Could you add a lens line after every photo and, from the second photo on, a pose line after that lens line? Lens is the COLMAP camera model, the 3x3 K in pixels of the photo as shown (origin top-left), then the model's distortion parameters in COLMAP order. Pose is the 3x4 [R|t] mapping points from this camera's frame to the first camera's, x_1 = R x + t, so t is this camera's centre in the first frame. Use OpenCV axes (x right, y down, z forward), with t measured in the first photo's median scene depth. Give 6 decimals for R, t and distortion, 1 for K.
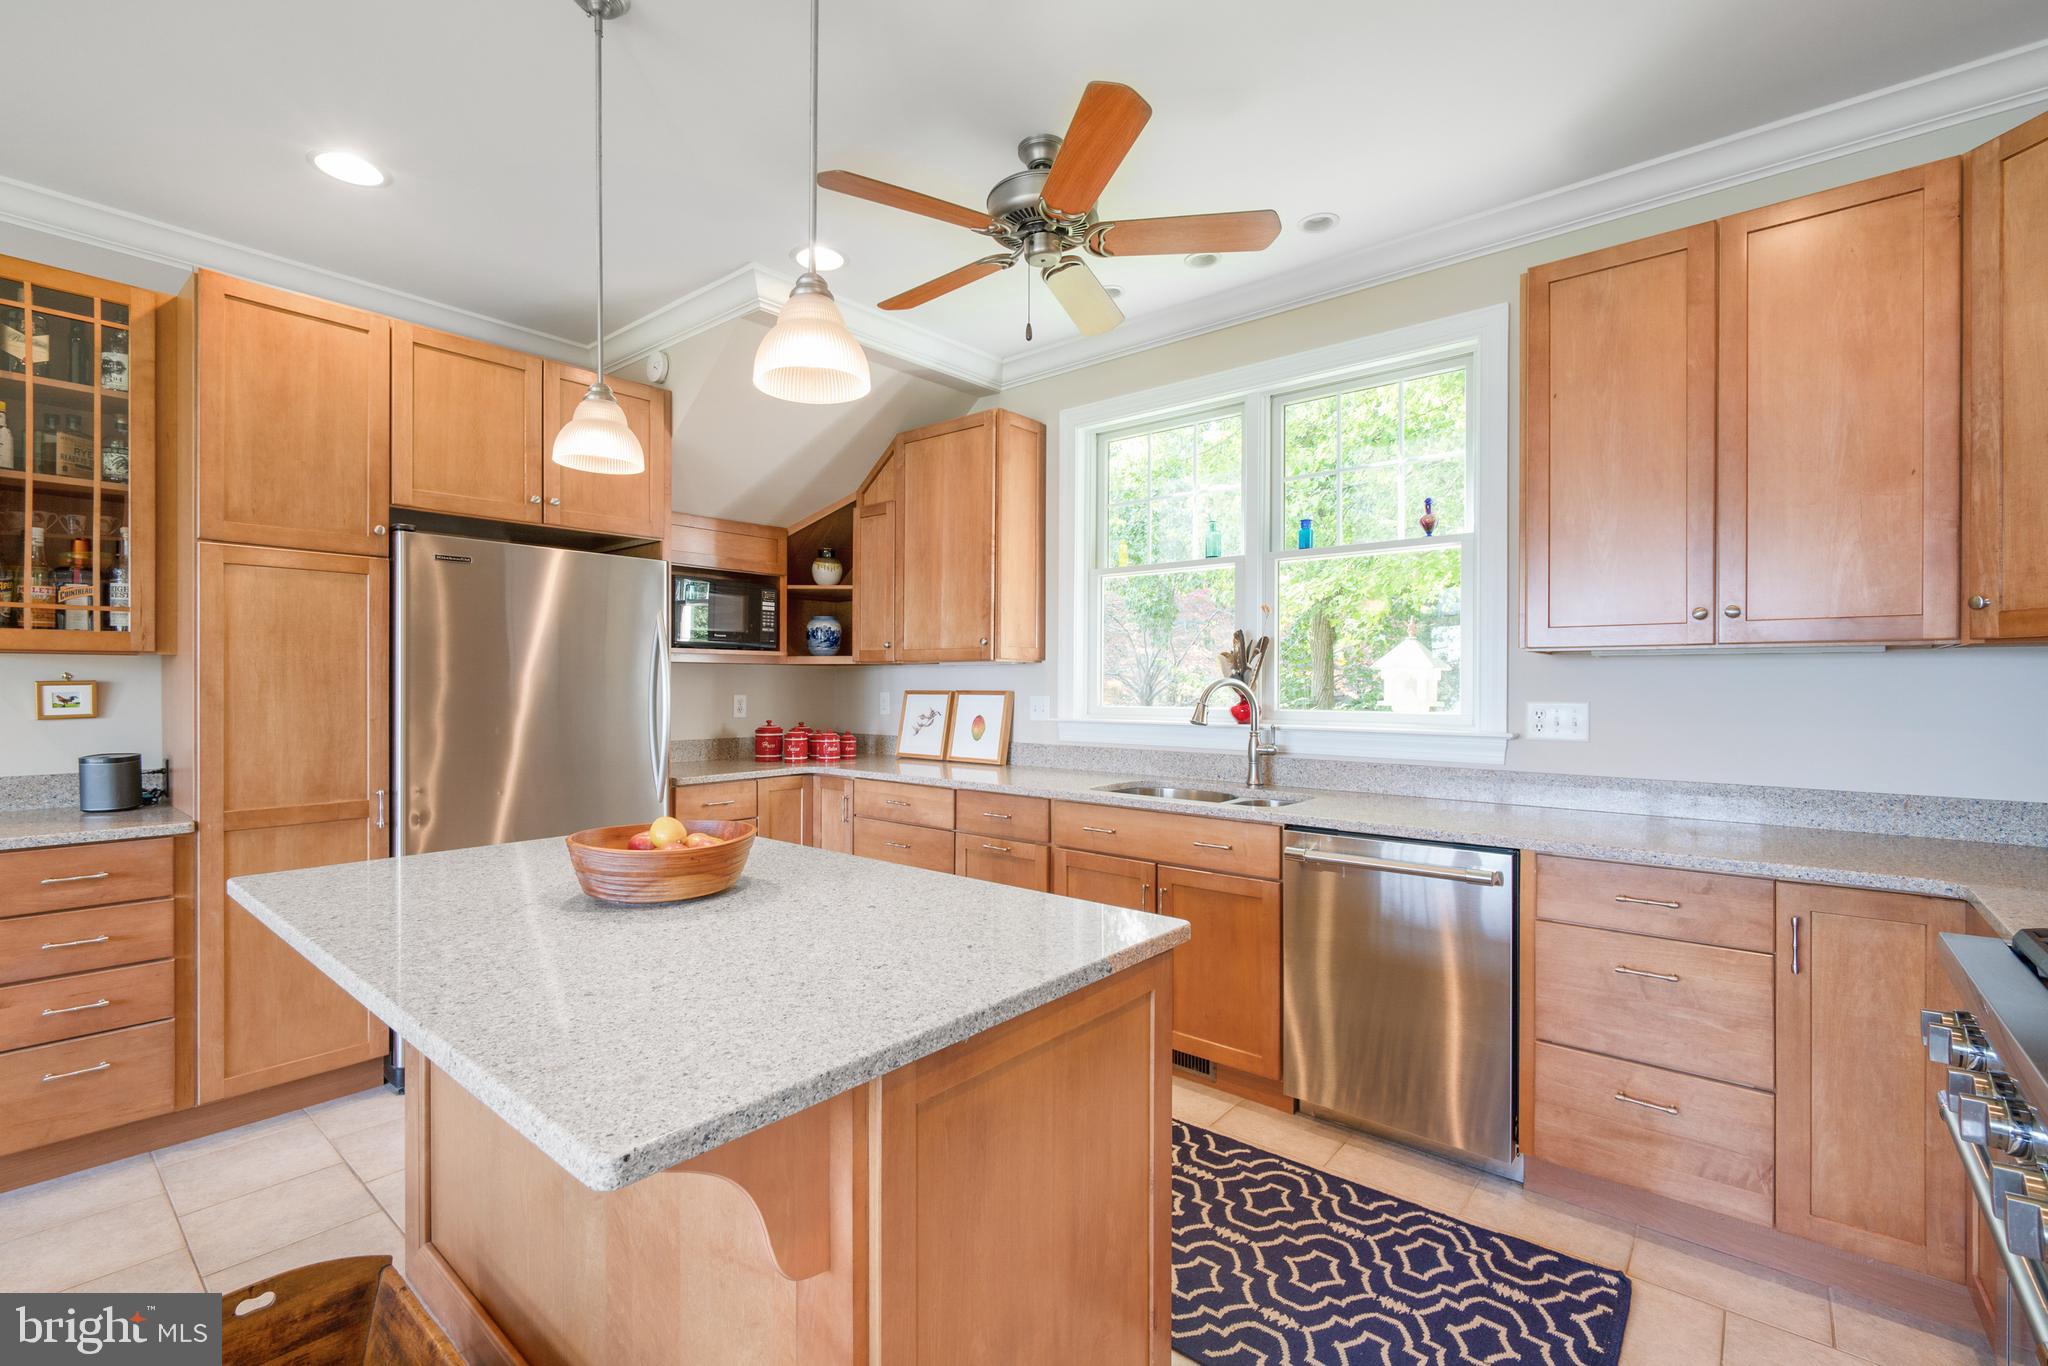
lens RADIAL K [[893.8, 0, 1030.3], [0, 893.8, 672.7], [0, 0, 1]] dist [0.008517, -0.000146]
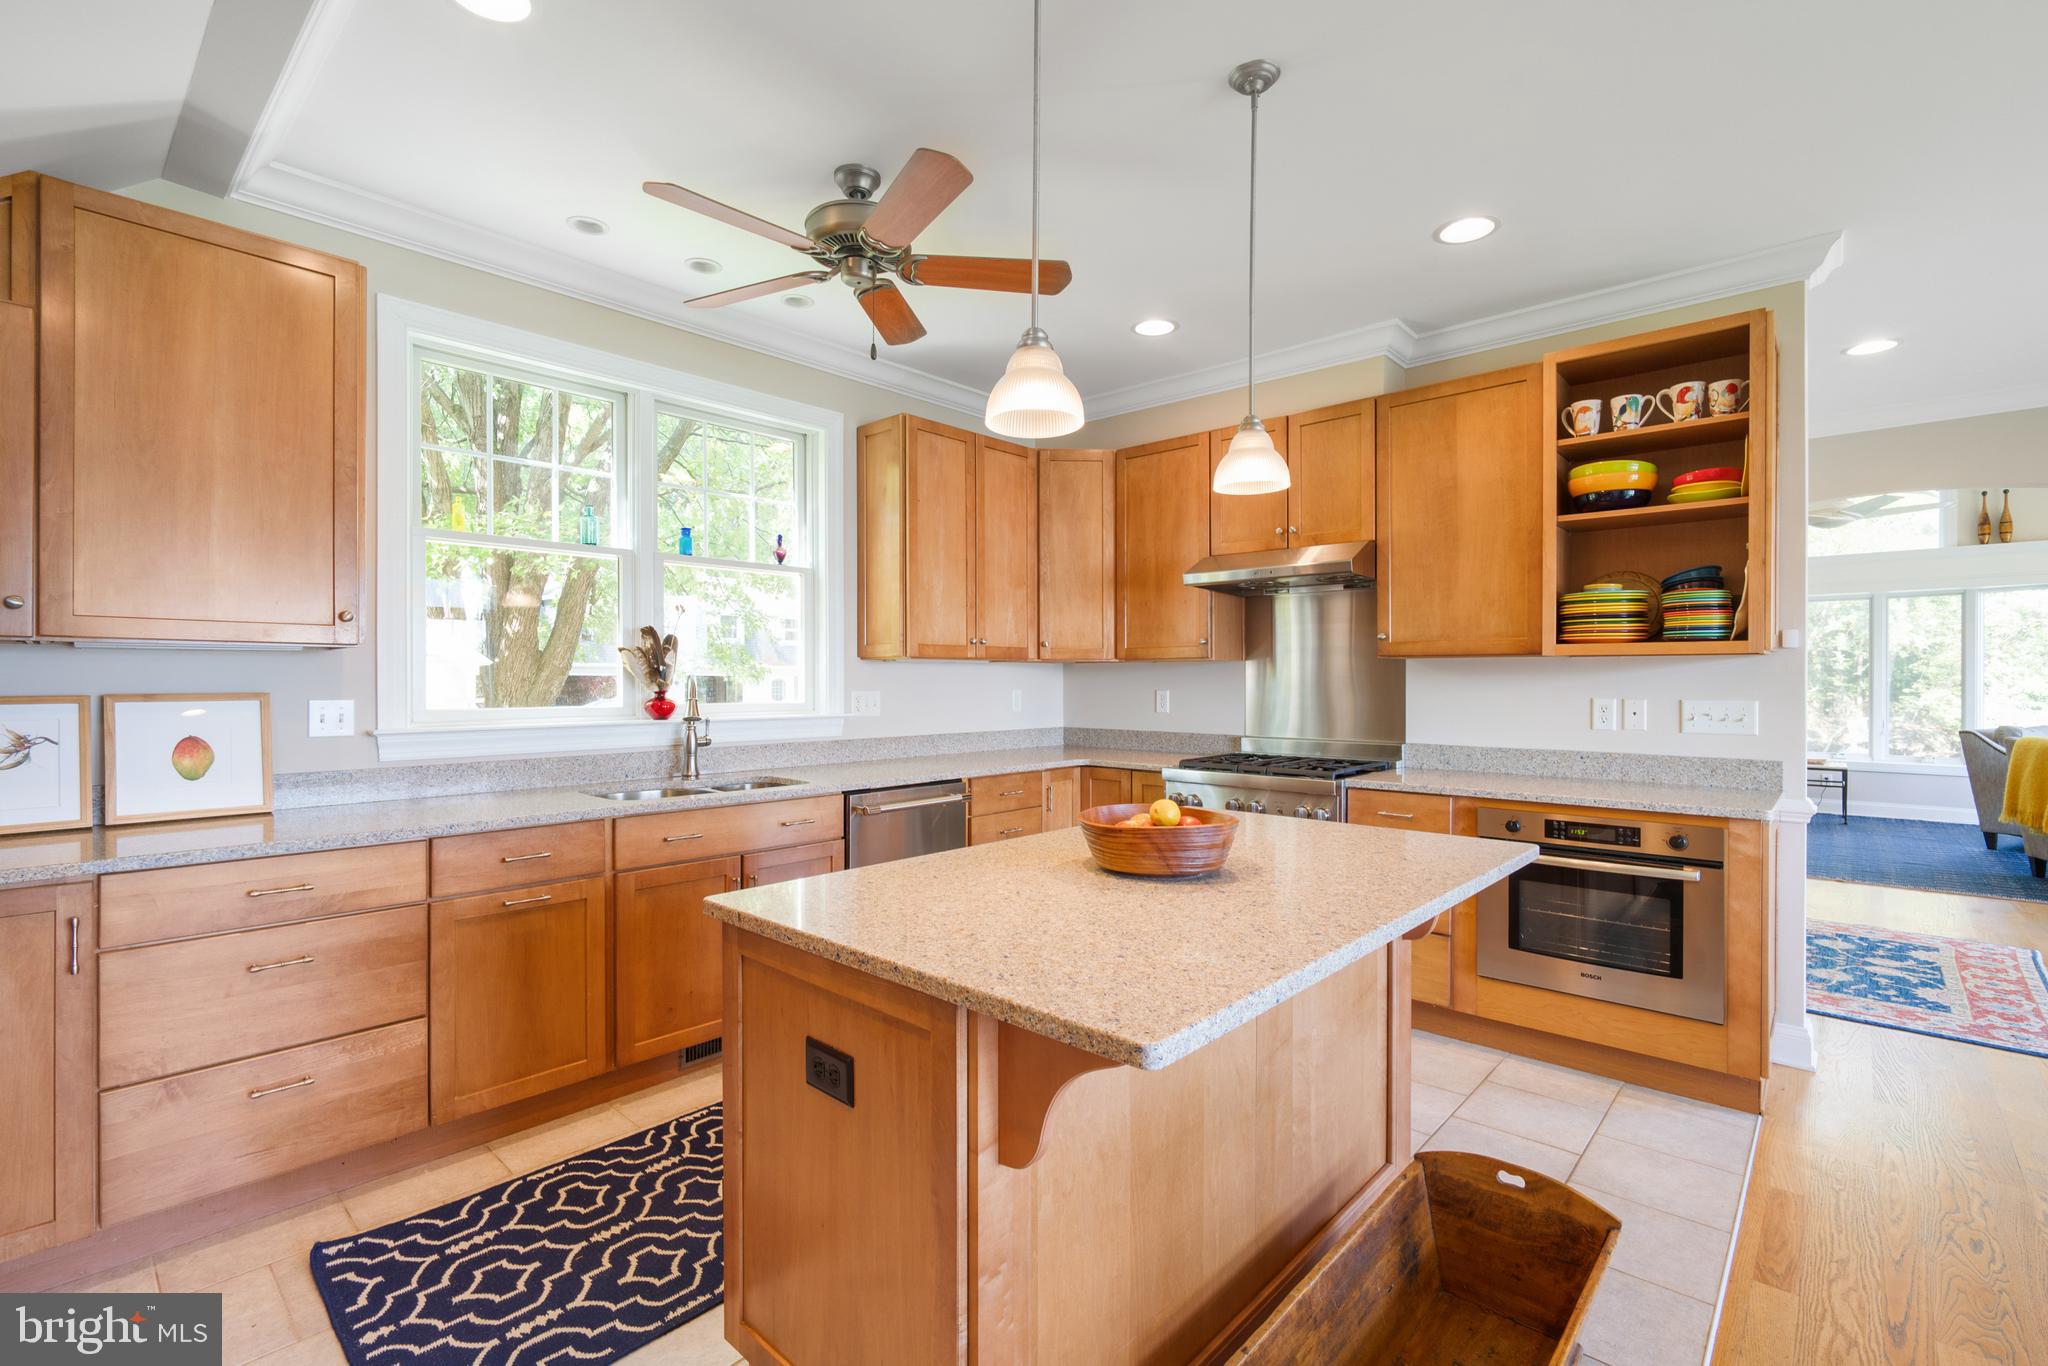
lens RADIAL K [[912.2, 0, 933.3], [0, 912.2, 698.0], [0, 0, 1]] dist [-0.079151, 0.018801]
pose [[0.091640, -0.023531, 0.995514, -0.700791], [-0.008623, 0.999665, 0.024423, 0.004478], [-0.995755, -0.010822, 0.091407, 0.555375]]
